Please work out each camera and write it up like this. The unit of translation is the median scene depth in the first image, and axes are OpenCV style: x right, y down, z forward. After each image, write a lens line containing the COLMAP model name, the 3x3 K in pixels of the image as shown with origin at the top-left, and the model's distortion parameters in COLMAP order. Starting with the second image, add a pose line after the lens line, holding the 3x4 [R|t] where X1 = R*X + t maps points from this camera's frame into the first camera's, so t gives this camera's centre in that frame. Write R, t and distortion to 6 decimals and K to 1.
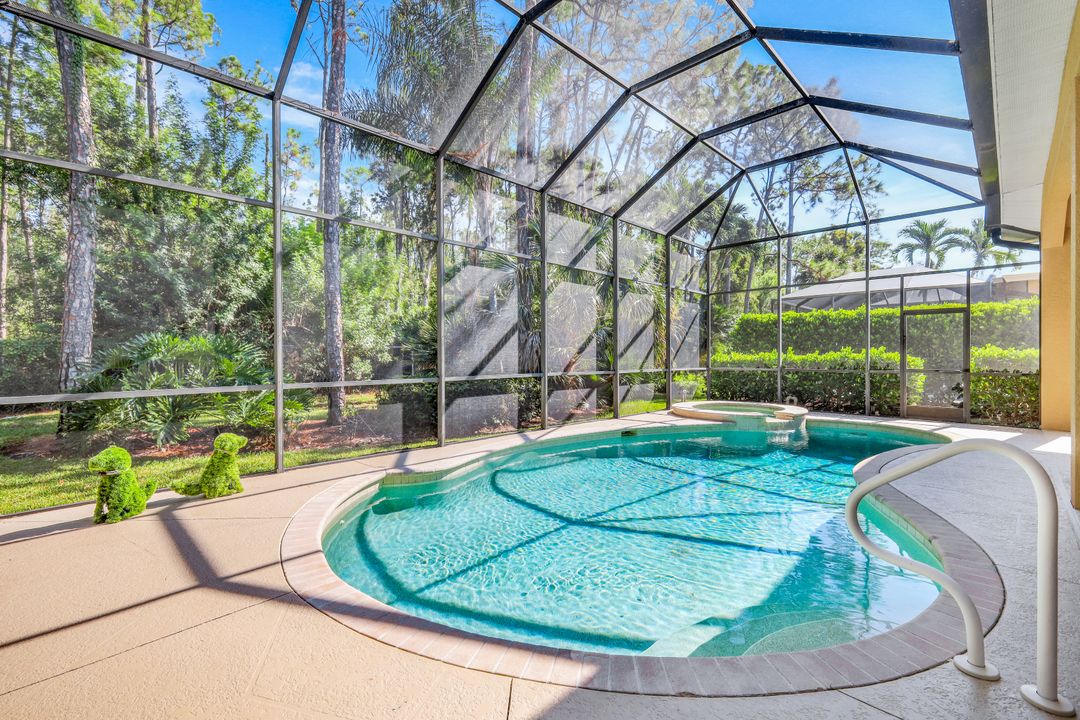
lens RADIAL K [[467.1, 0, 540.0], [0, 467.1, 360.0], [0, 0, 1]] dist [0.014061, -0.000050]
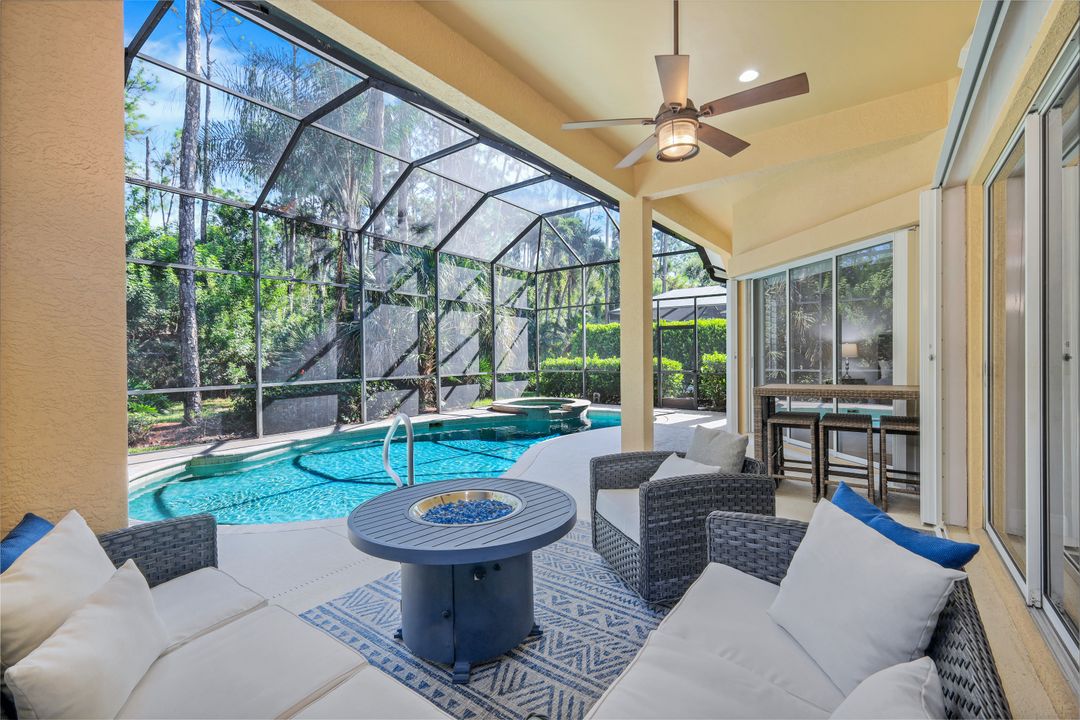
lens RADIAL K [[467.1, 0, 540.0], [0, 467.1, 360.0], [0, 0, 1]] dist [0.014061, -0.000050]
pose [[0.990452, -0.010452, 0.137458, 0.261904], [0.010174, 0.999945, 0.002728, -0.016753], [-0.137479, -0.001303, 0.990504, -0.262052]]
